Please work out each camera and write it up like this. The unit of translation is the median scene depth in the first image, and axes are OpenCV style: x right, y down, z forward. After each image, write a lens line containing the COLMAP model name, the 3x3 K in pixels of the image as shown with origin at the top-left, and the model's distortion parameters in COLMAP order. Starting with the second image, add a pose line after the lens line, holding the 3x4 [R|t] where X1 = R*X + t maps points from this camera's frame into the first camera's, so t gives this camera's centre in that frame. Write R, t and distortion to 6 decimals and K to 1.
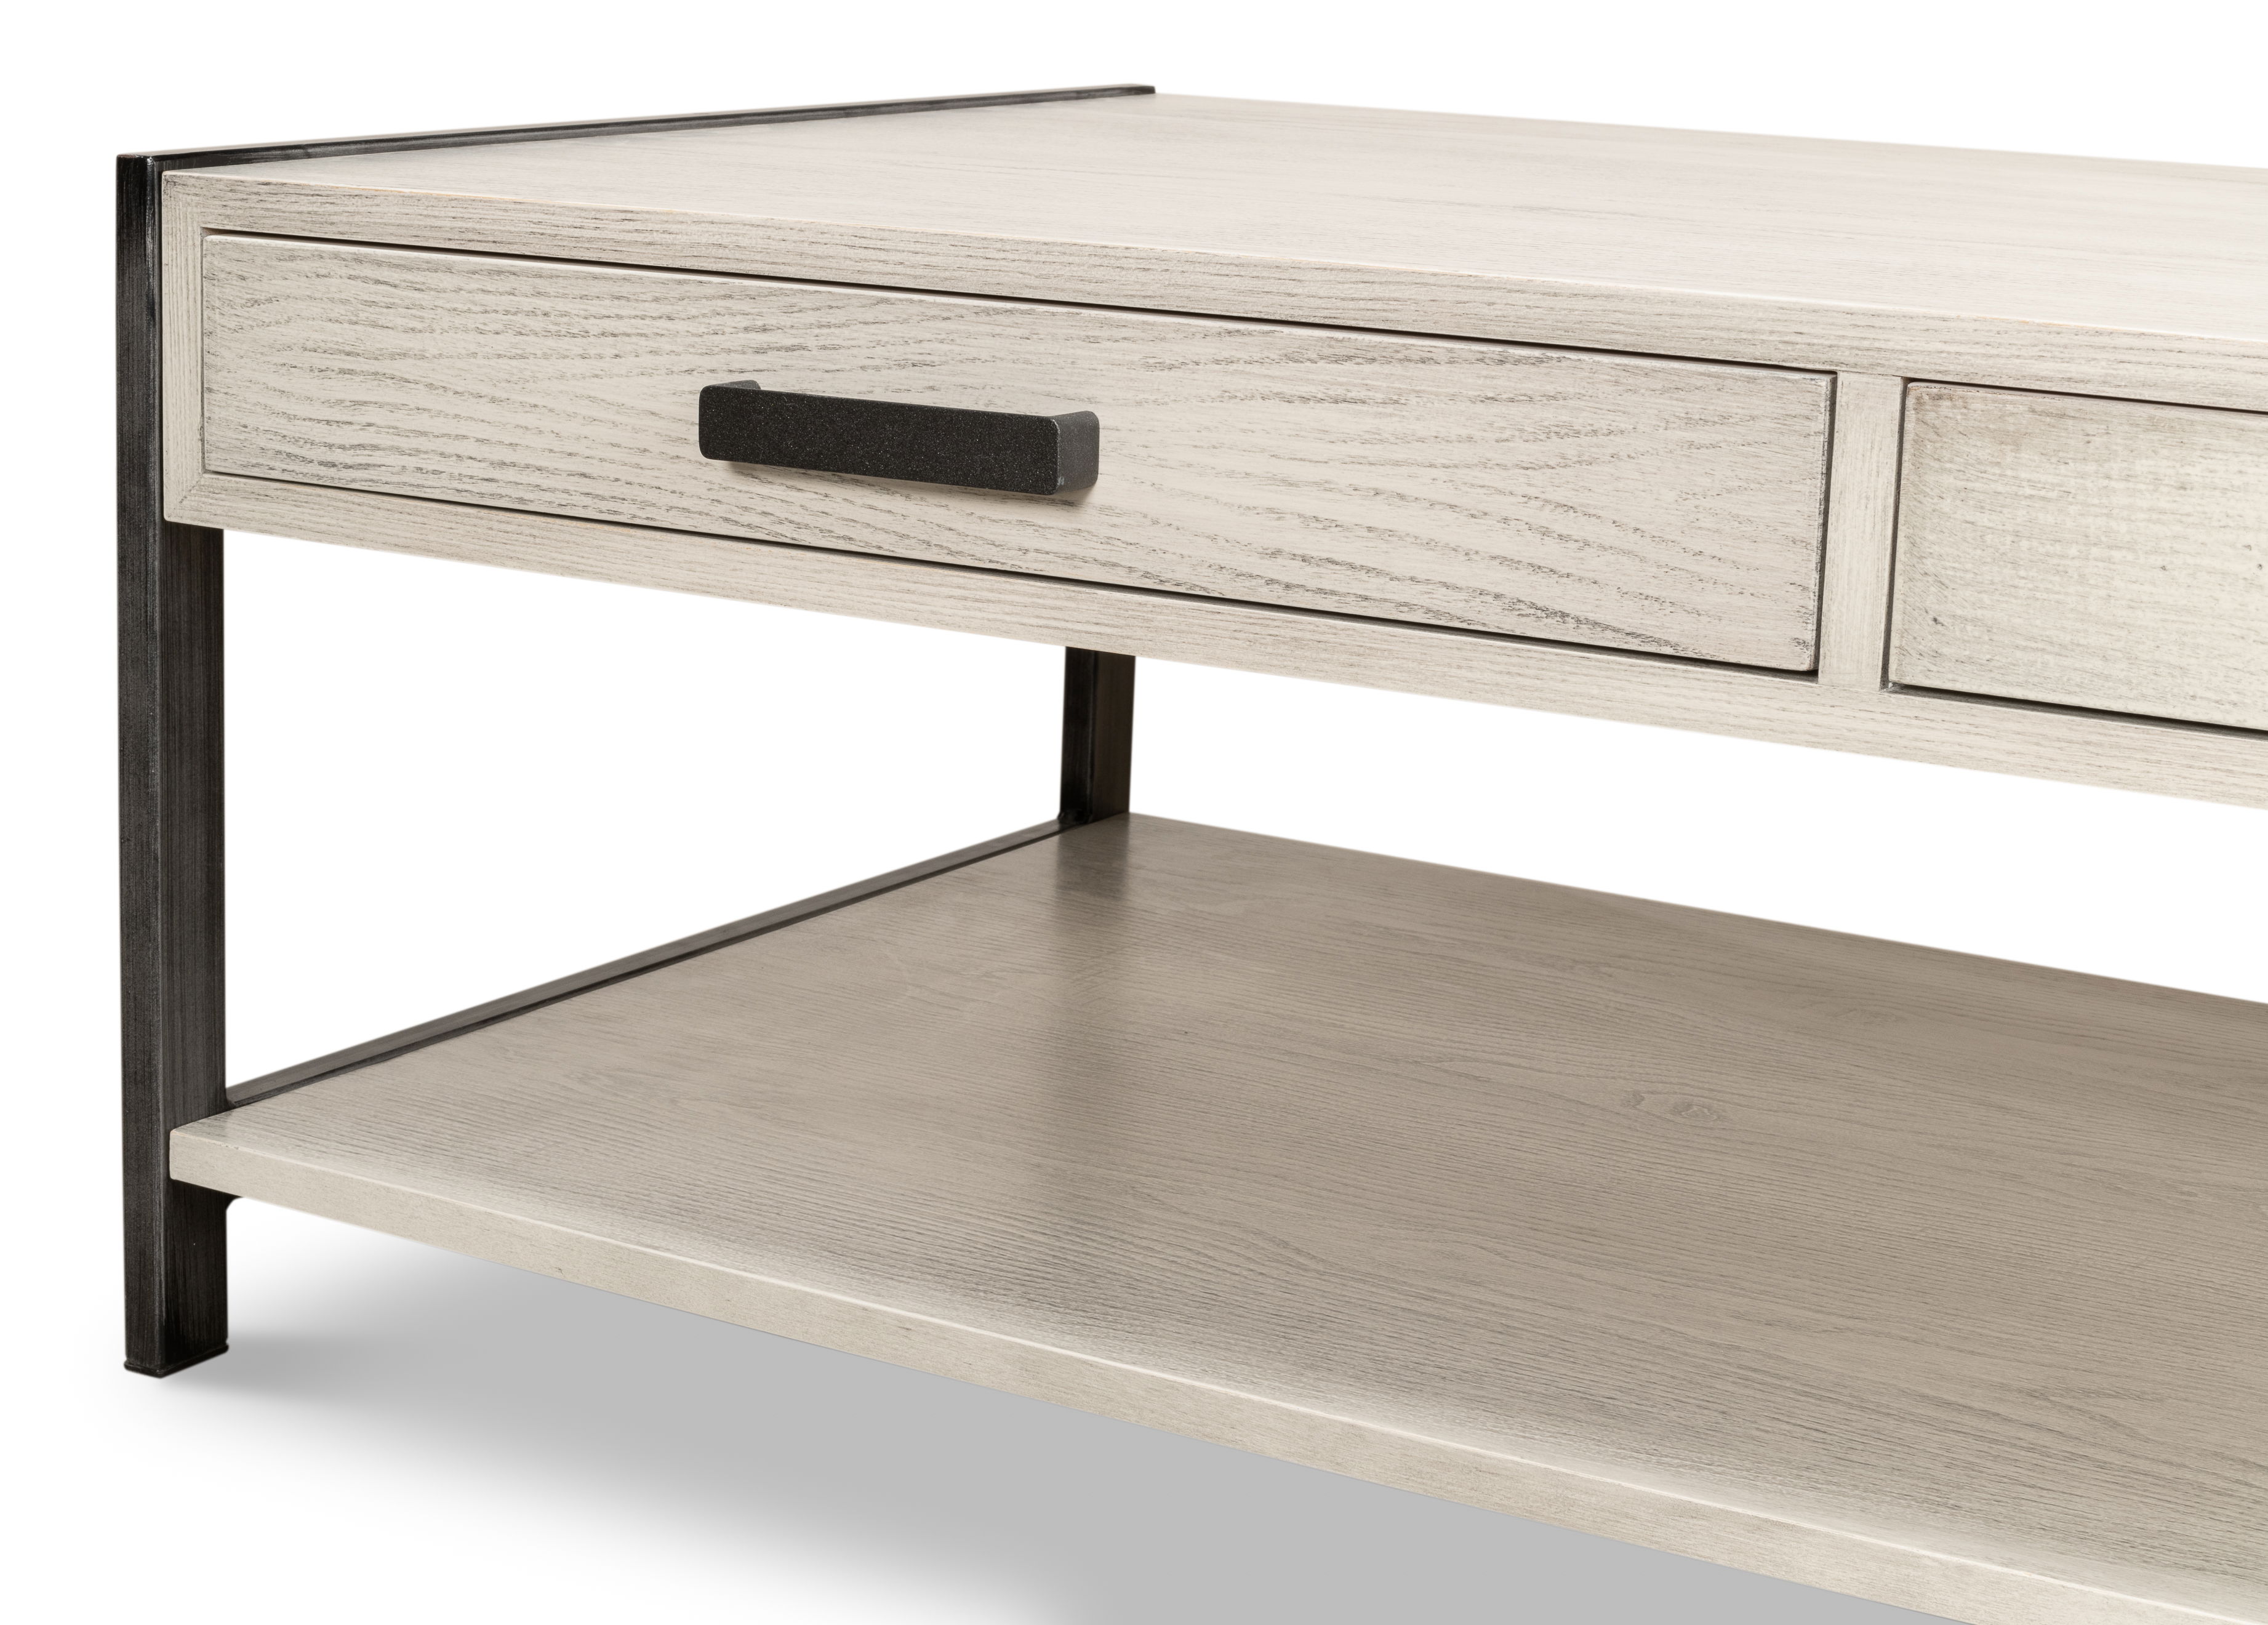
lens RADIAL K [[3921.3, 0, 971.4], [0, 3921.3, 777.2], [0, 0, 1]] dist [-0.125098, 0.000000]
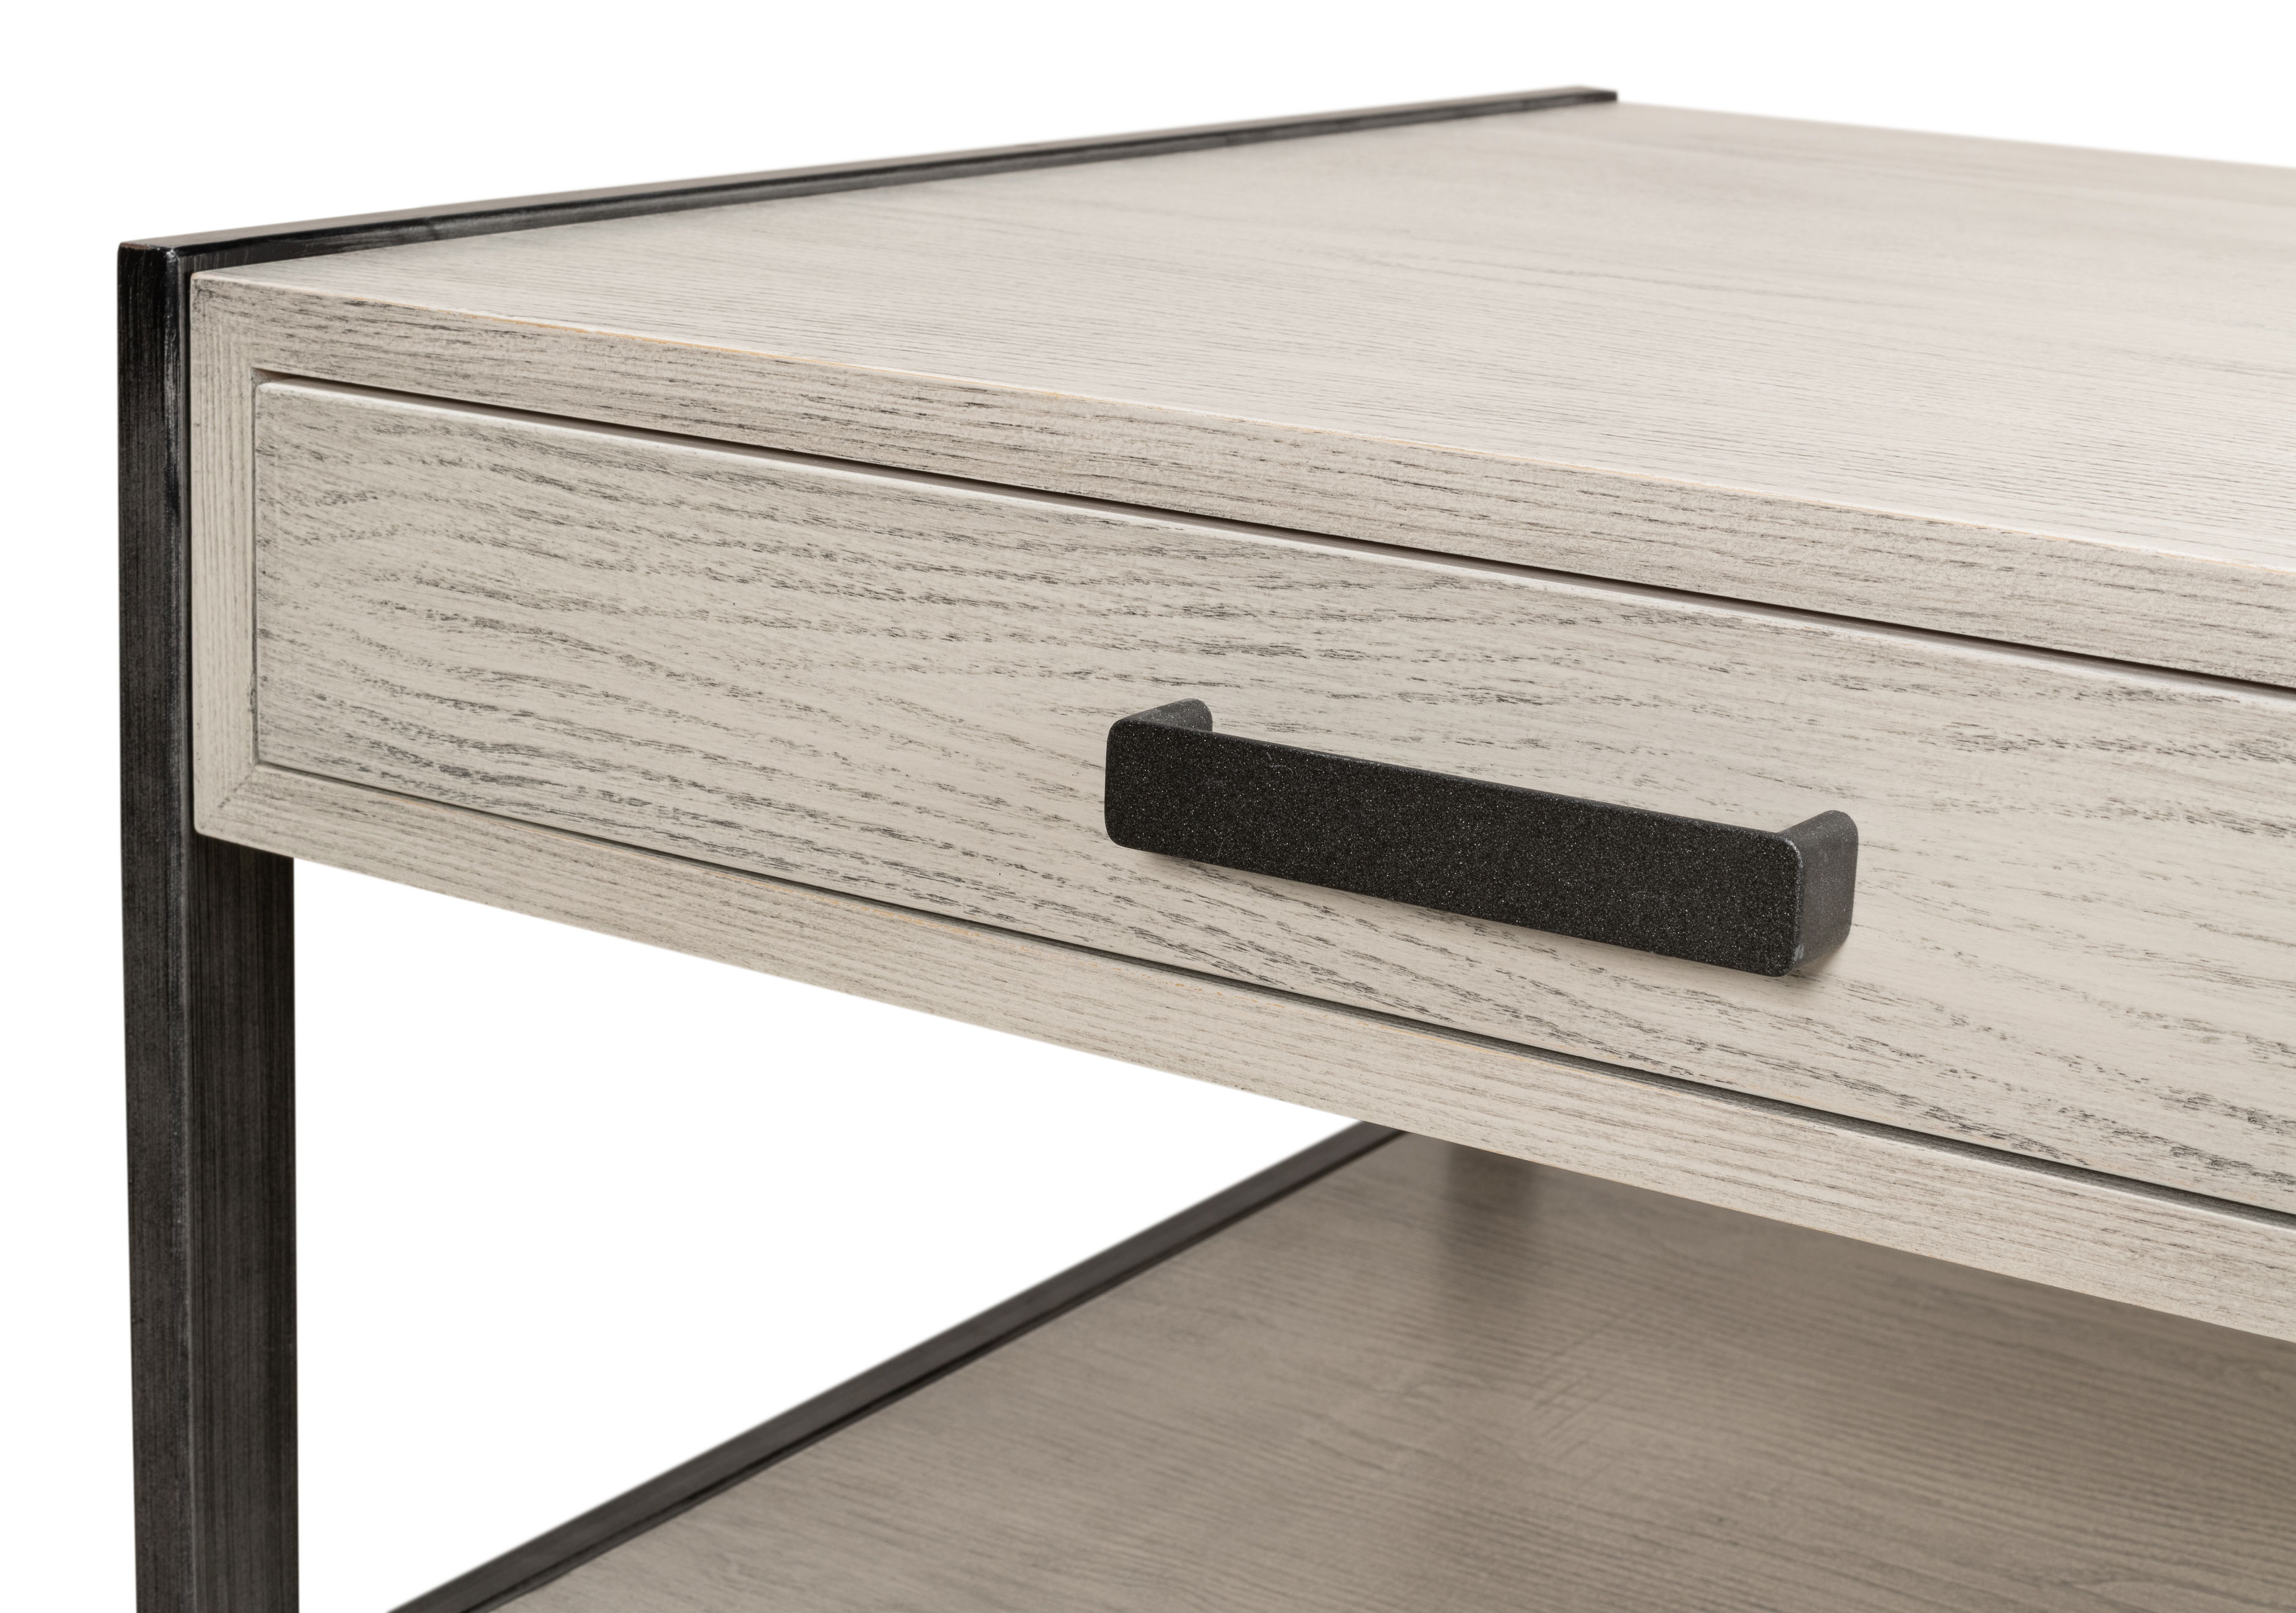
lens RADIAL K [[3970.1, 0, 946.3], [0, 3970.1, 677.2], [0, 0, 1]] dist [-0.125098, 0.000000]
pose [[0.998110, 0.016904, -0.059074, -0.057489], [-0.016098, 0.999771, 0.014085, -0.110682], [0.059298, -0.013108, 0.998154, 0.422474]]
